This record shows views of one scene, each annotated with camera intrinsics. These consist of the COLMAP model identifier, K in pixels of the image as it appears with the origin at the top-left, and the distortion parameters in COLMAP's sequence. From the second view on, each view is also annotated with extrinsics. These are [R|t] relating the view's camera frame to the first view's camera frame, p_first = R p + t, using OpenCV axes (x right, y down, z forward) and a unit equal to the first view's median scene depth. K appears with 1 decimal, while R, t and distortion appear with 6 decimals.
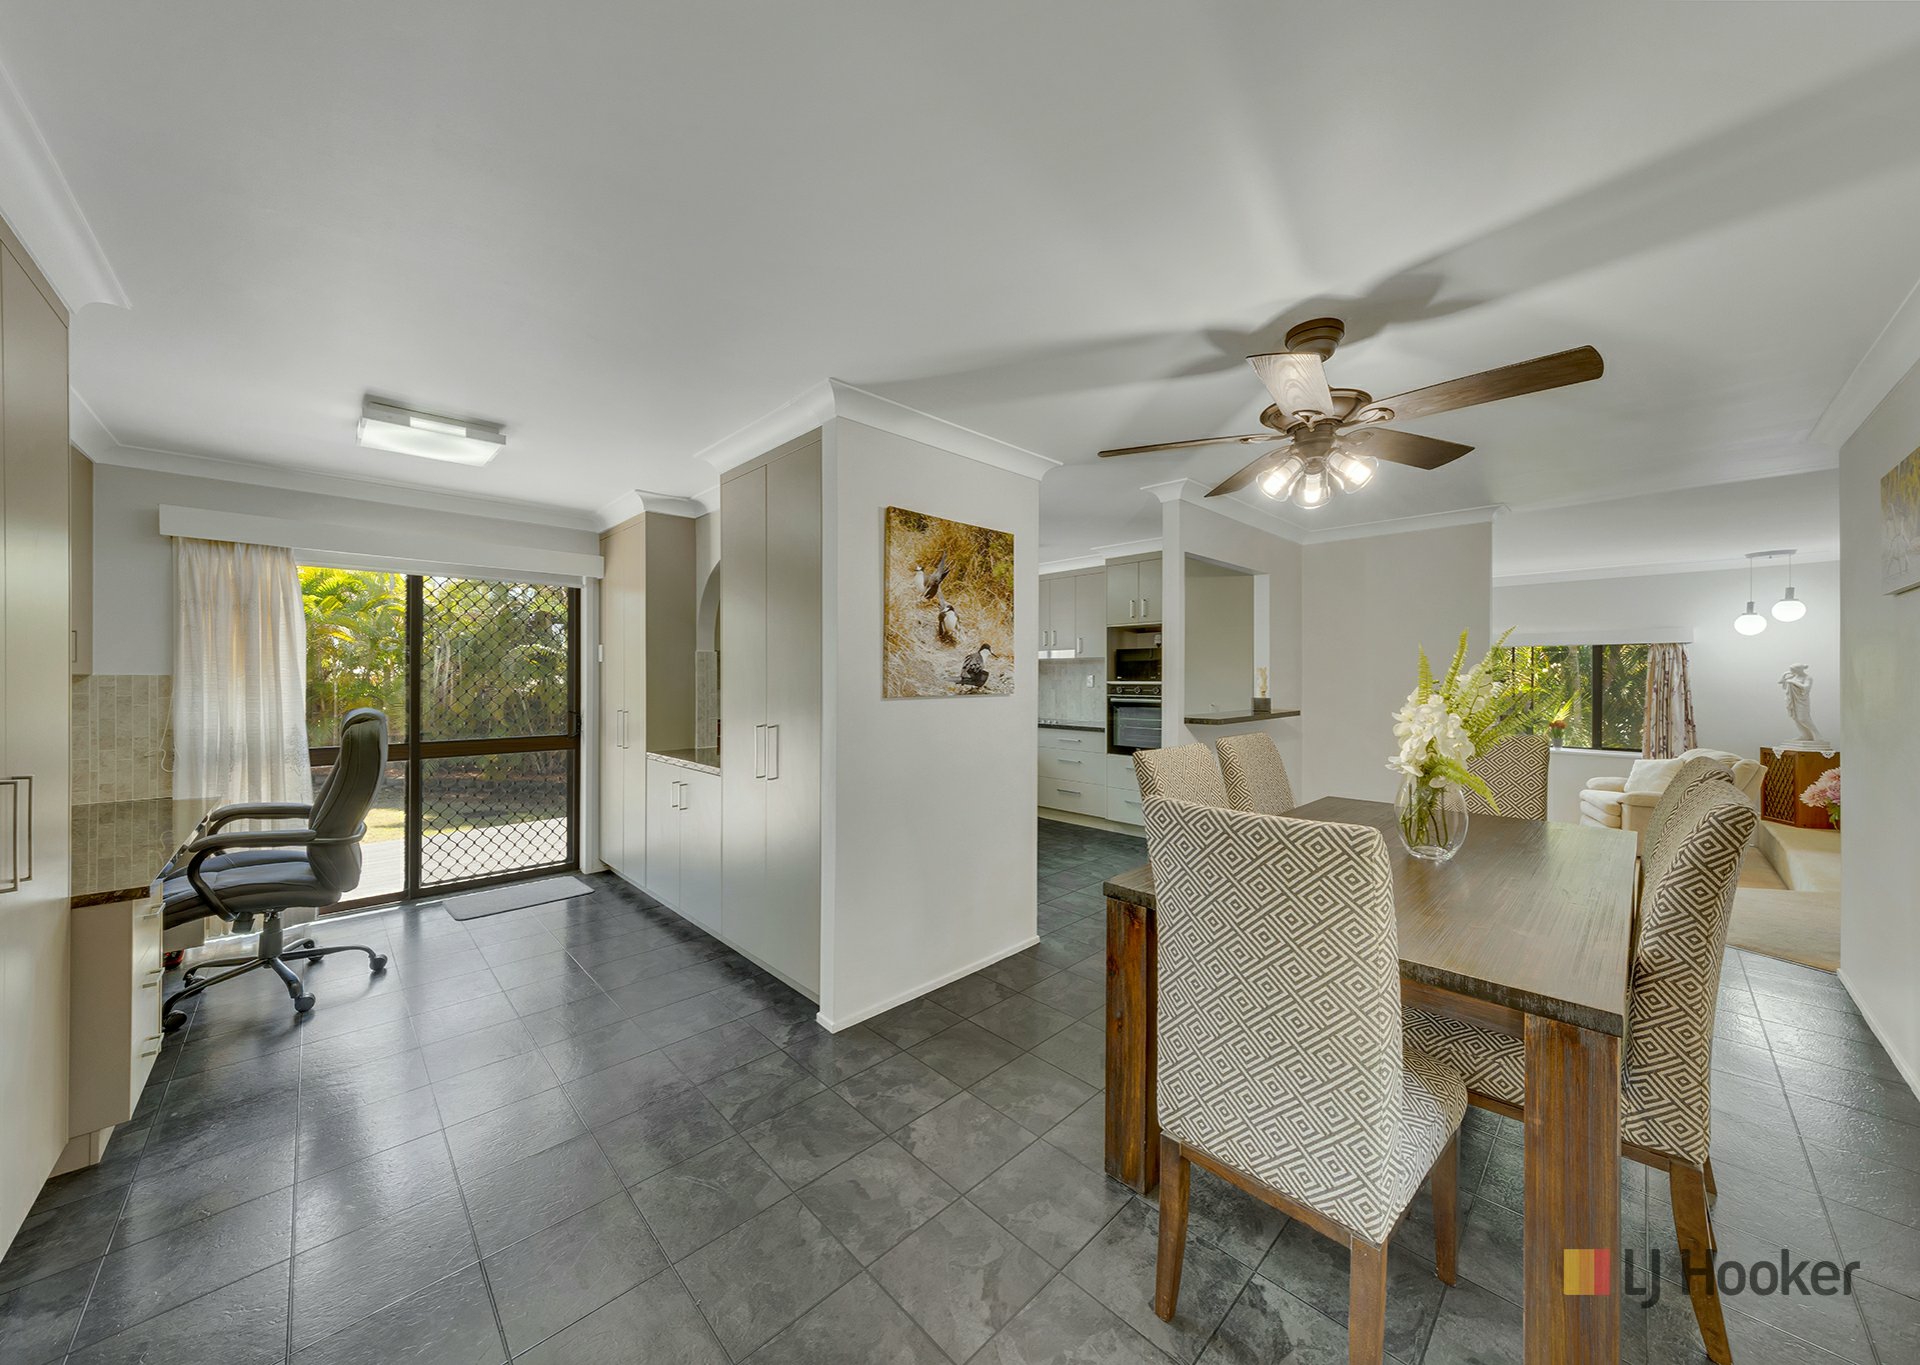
lens RADIAL K [[652.8, 0, 964.5], [0, 652.8, 679.0], [0, 0, 1]] dist [-0.005427, -0.000027]
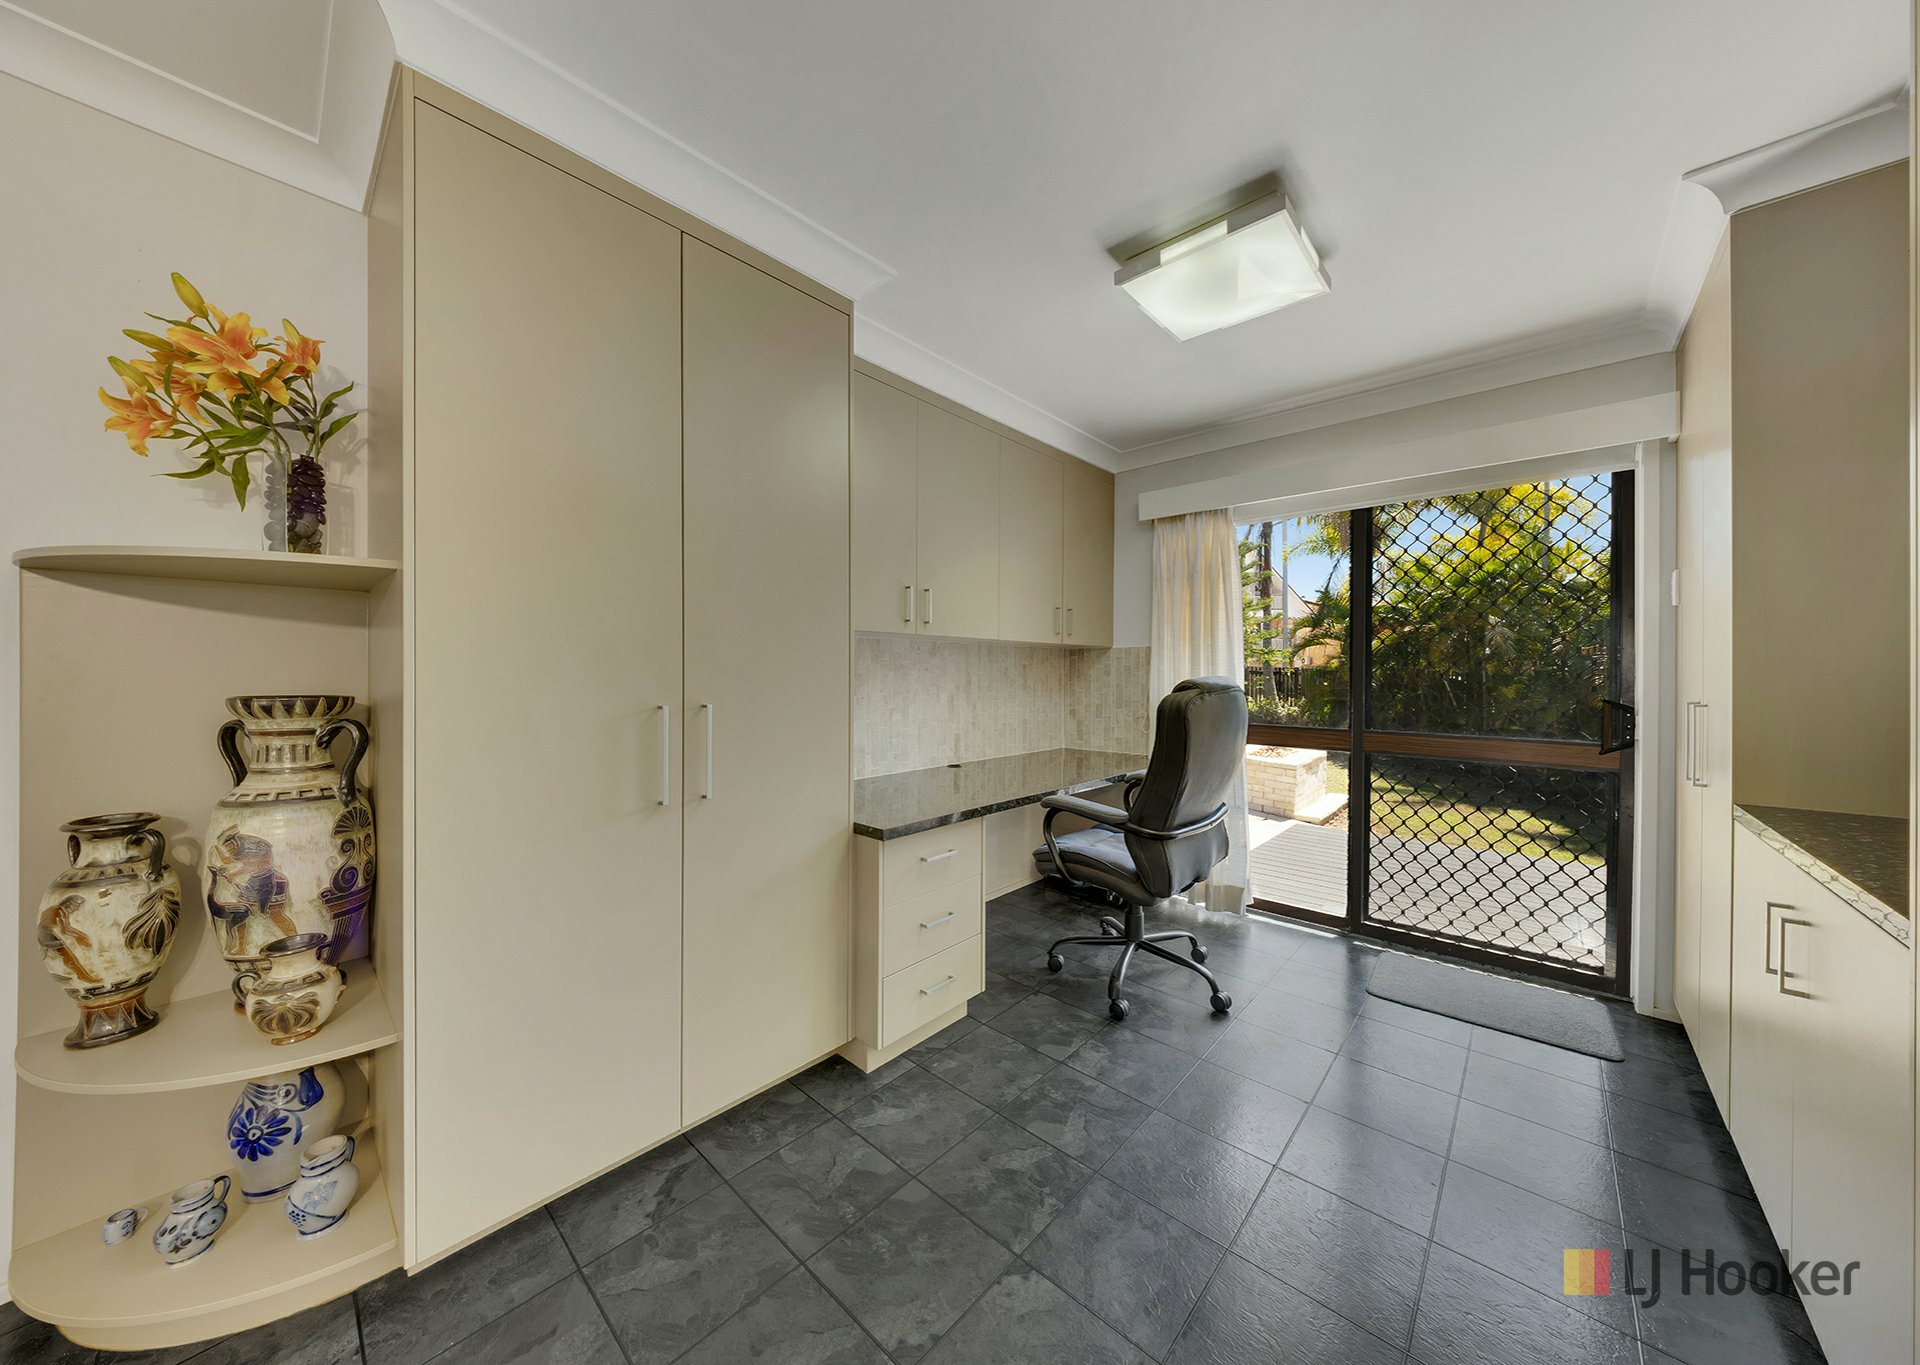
lens RADIAL K [[652.8, 0, 964.5], [0, 652.8, 679.0], [0, 0, 1]] dist [-0.005427, -0.000027]
pose [[0.062343, 0.007274, -0.998028, -0.145824], [-0.005036, 0.999963, 0.006974, 0.046373], [0.998042, 0.004591, 0.062377, 0.656922]]
